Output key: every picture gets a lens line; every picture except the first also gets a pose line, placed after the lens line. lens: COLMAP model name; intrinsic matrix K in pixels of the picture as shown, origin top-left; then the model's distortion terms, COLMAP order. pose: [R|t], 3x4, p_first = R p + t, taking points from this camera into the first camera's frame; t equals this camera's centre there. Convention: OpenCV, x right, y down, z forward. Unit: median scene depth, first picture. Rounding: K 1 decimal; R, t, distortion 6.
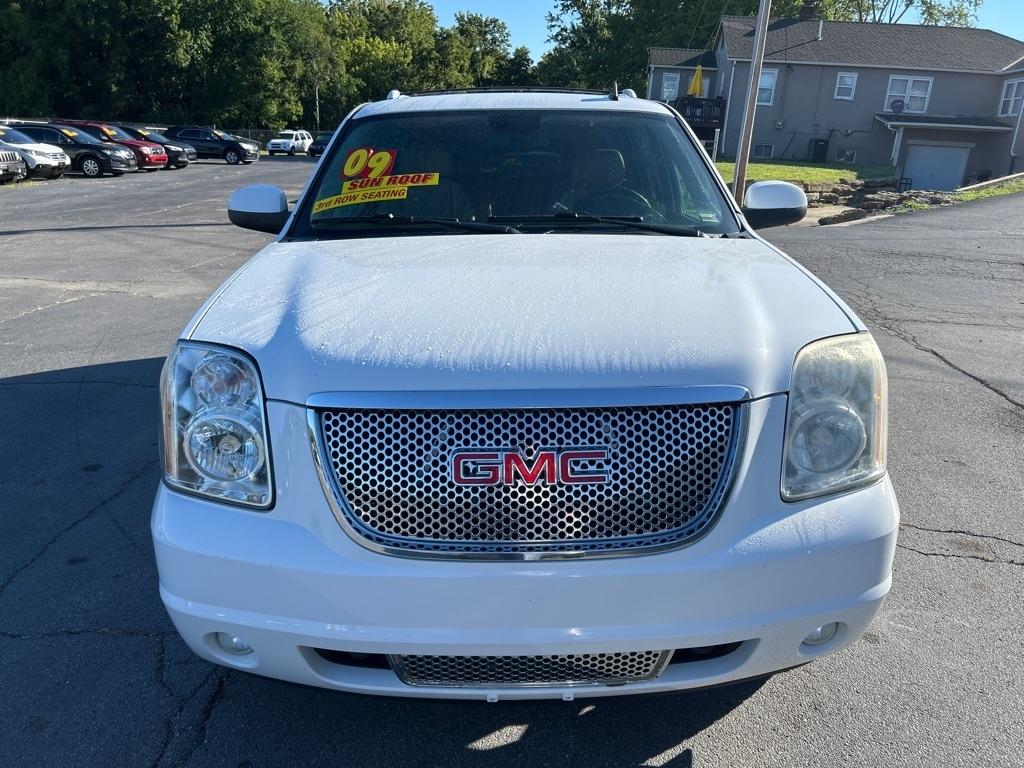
lens RADIAL K [[842.4, 0, 480.7], [0, 842.4, 363.2], [0, 0, 1]] dist [-0.029109, 0.008774]
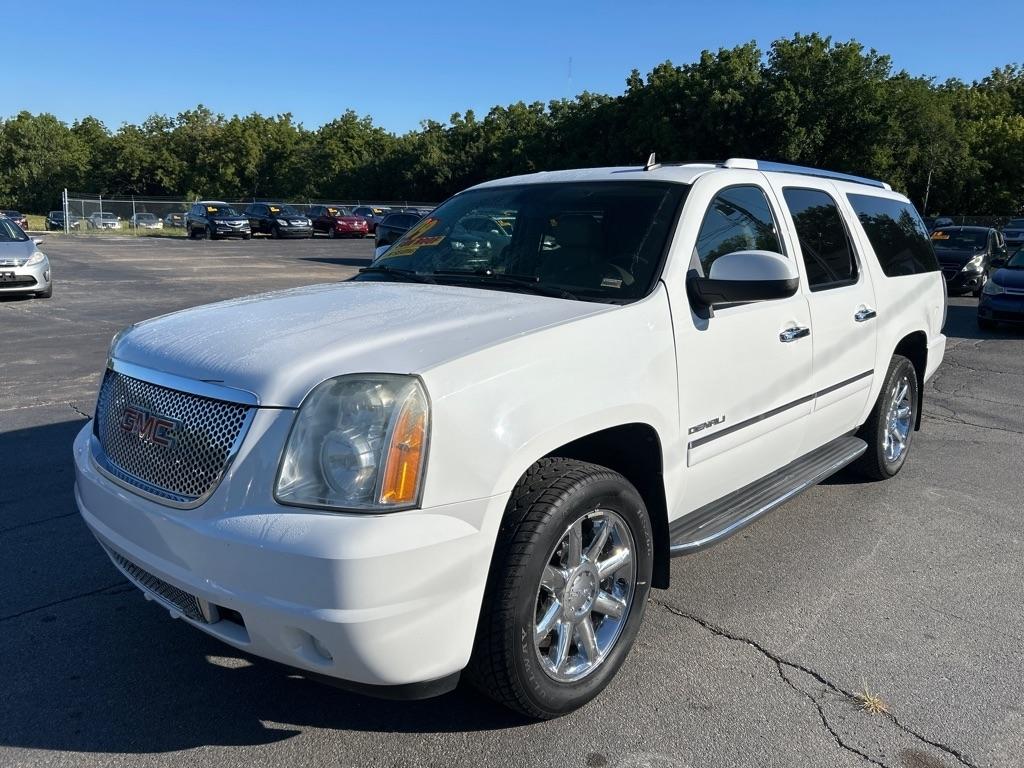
lens RADIAL K [[779.7, 0, 513.1], [0, 779.7, 379.5], [0, 0, 1]] dist [0.030007, -0.036035]
pose [[0.719709, 0.123228, -0.683253, 0.111559], [-0.172499, 0.985001, -0.004053, -0.004175], [0.672505, 0.120777, 0.730171, 0.038553]]
